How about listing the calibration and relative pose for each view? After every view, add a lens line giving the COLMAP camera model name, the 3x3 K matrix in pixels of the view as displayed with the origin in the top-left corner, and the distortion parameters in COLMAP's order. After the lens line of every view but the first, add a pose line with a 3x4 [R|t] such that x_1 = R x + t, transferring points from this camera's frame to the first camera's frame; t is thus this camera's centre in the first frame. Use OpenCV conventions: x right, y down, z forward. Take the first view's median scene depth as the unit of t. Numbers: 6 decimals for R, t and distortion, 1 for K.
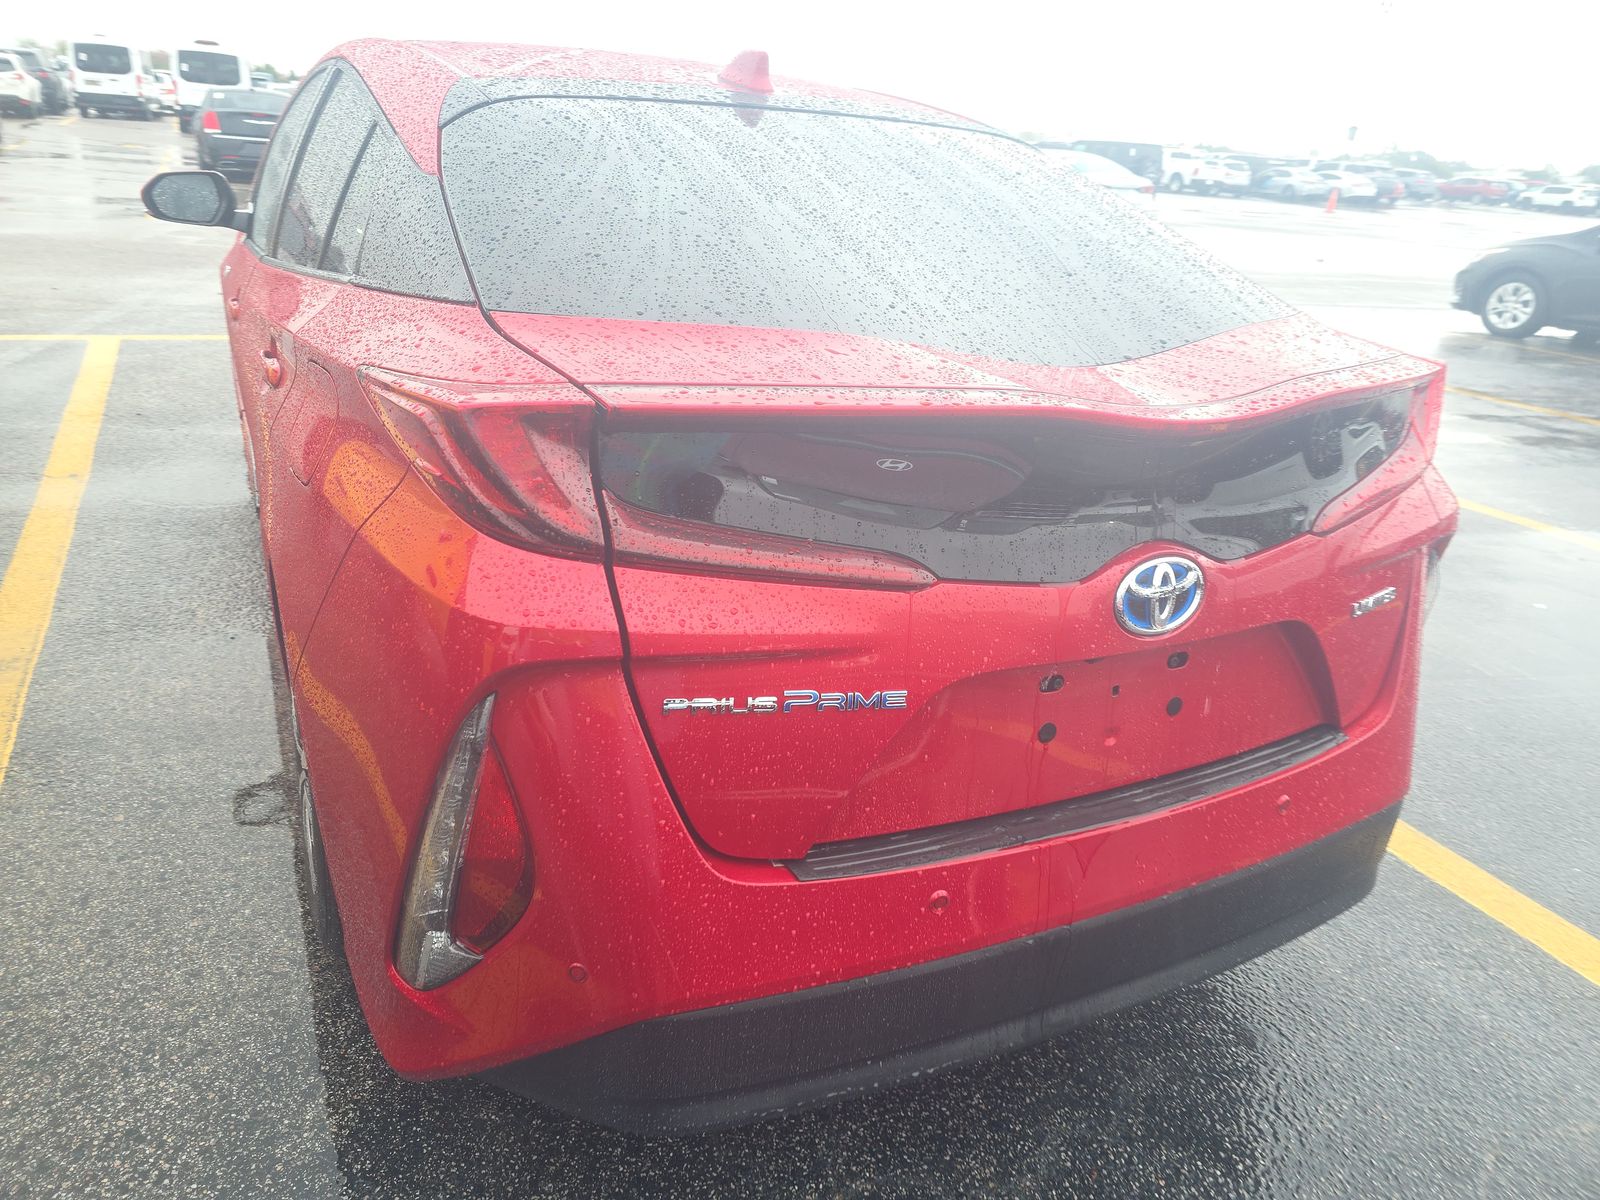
lens RADIAL K [[1076.2, 0, 780.1], [0, 1076.2, 640.5], [0, 0, 1]] dist [0.056032, -0.057015]
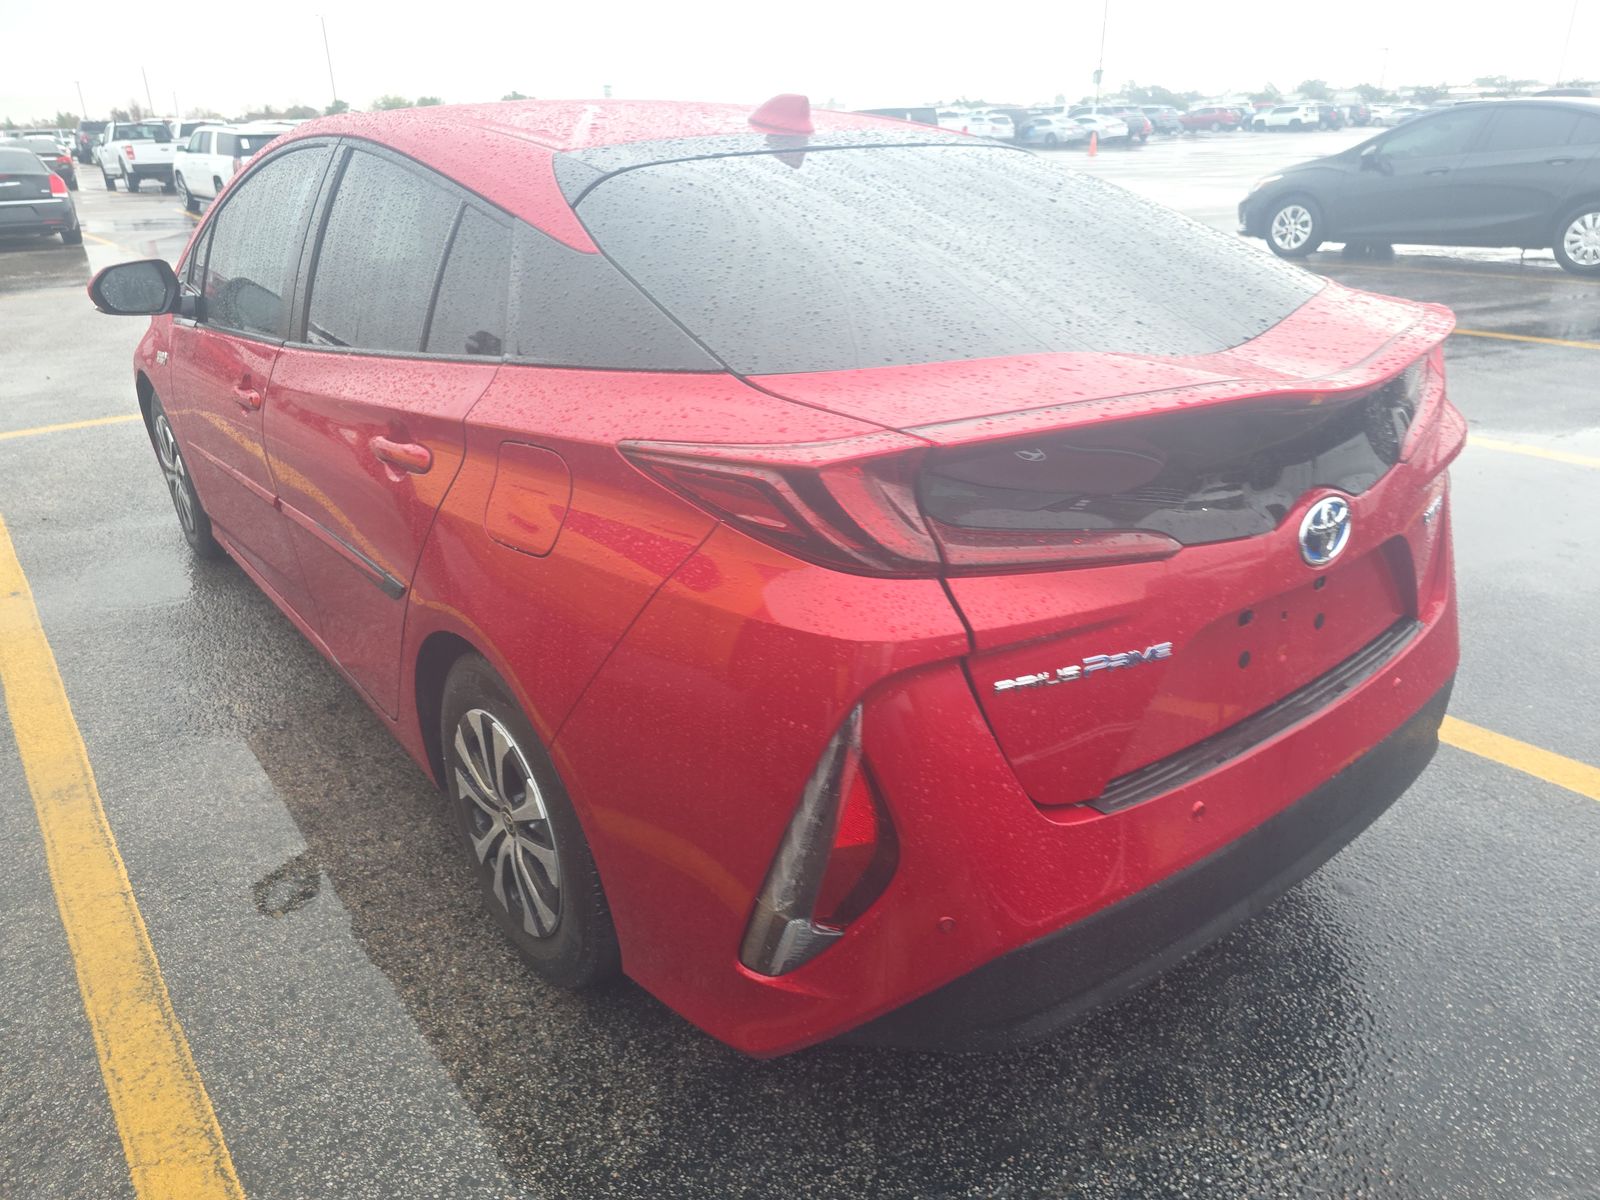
lens RADIAL K [[1076.2, 0, 784.9], [0, 1076.2, 669.0], [0, 0, 1]] dist [0.056032, -0.057015]
pose [[0.973769, -0.176004, 0.144209, -0.348969], [0.171086, 0.984185, 0.045922, -0.038140], [-0.150011, -0.020046, 0.988481, -0.095764]]
